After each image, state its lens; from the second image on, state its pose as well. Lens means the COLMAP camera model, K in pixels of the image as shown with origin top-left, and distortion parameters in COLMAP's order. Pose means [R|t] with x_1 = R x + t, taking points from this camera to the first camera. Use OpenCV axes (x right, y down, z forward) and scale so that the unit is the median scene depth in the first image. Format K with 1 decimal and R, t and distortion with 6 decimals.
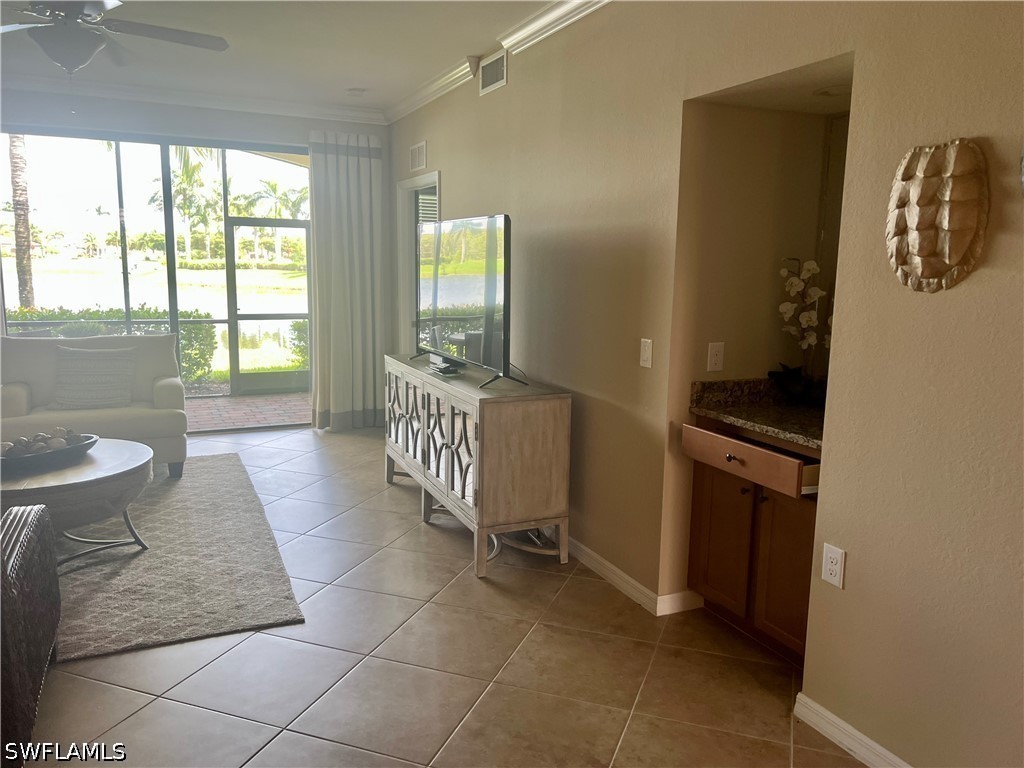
lens RADIAL K [[762.6, 0, 523.0], [0, 762.6, 379.1], [0, 0, 1]] dist [0.074356, -0.094475]
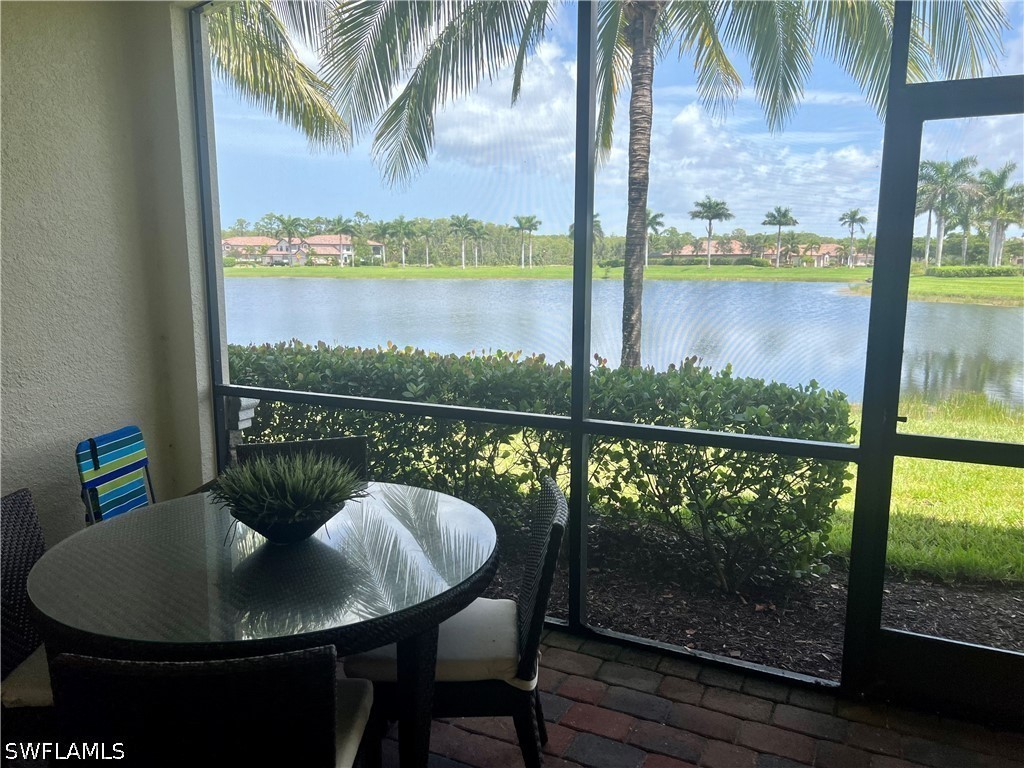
lens RADIAL K [[762.6, 0, 523.0], [0, 762.6, 379.1], [0, 0, 1]] dist [0.074356, -0.094475]
pose [[0.621308, 0.102113, -0.776885, -0.038704], [-0.109920, 0.993026, 0.042615, -0.016491], [0.775818, 0.058918, 0.628199, 0.116152]]
